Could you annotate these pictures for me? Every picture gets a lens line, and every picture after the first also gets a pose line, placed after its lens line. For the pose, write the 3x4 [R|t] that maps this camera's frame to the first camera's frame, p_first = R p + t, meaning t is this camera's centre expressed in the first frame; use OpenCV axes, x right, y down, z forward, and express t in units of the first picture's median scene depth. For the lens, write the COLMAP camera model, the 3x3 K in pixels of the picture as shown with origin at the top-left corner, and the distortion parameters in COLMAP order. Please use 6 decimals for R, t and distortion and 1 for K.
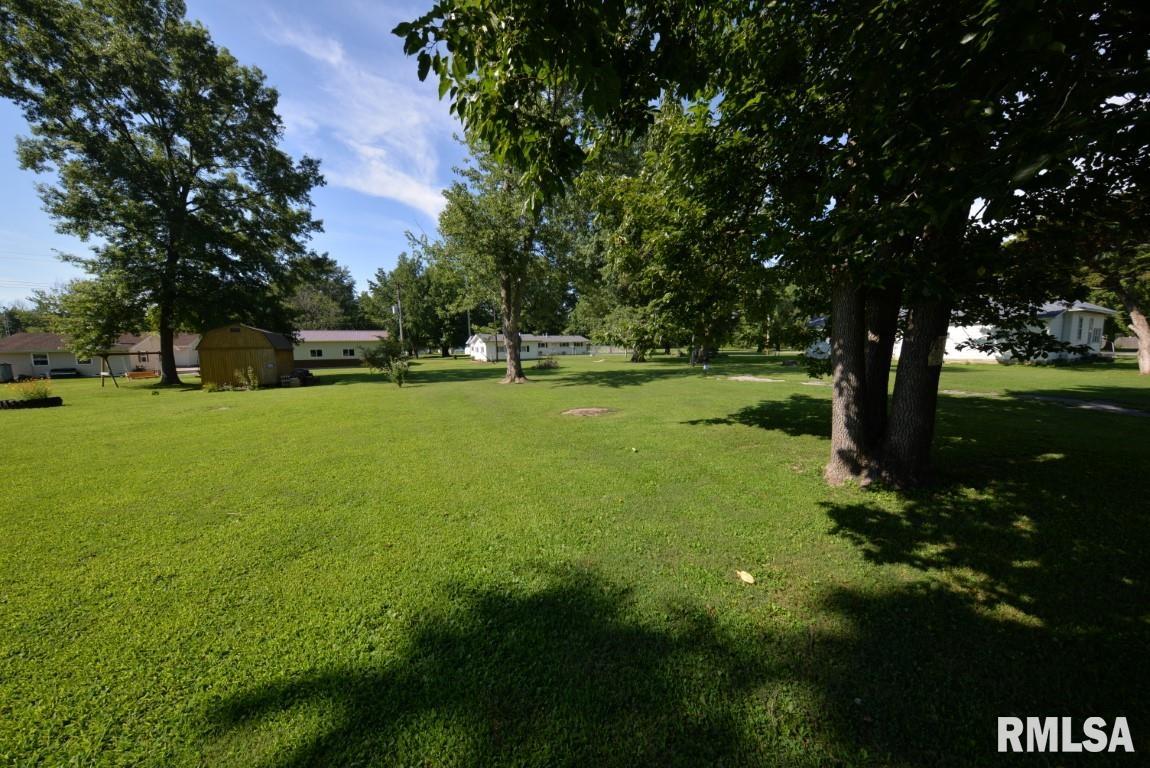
lens RADIAL K [[375.1, 0, 574.4], [0, 375.1, 385.9], [0, 0, 1]] dist [0.002242, -0.004676]
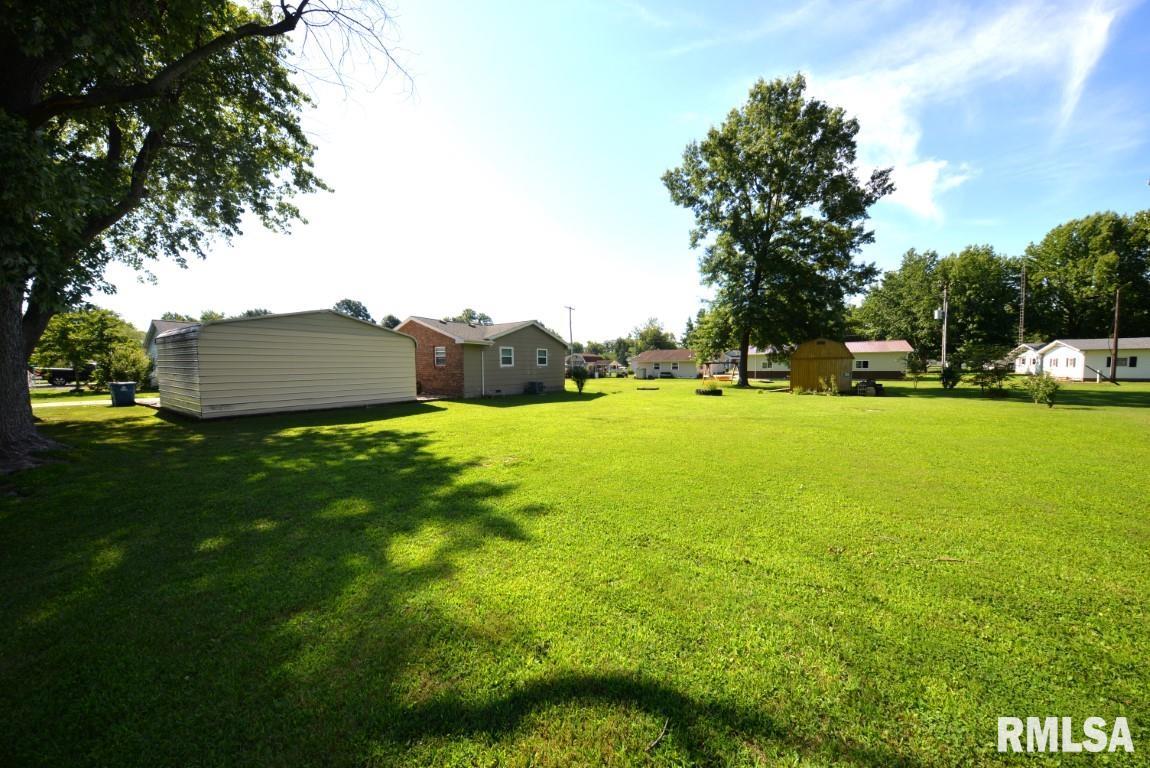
lens RADIAL K [[375.1, 0, 574.4], [0, 375.1, 385.9], [0, 0, 1]] dist [0.002242, -0.004676]
pose [[0.485967, 0.059003, -0.871983, -0.197130], [-0.088737, 0.995894, 0.017933, 0.022384], [0.869460, 0.068663, 0.489208, -0.165502]]
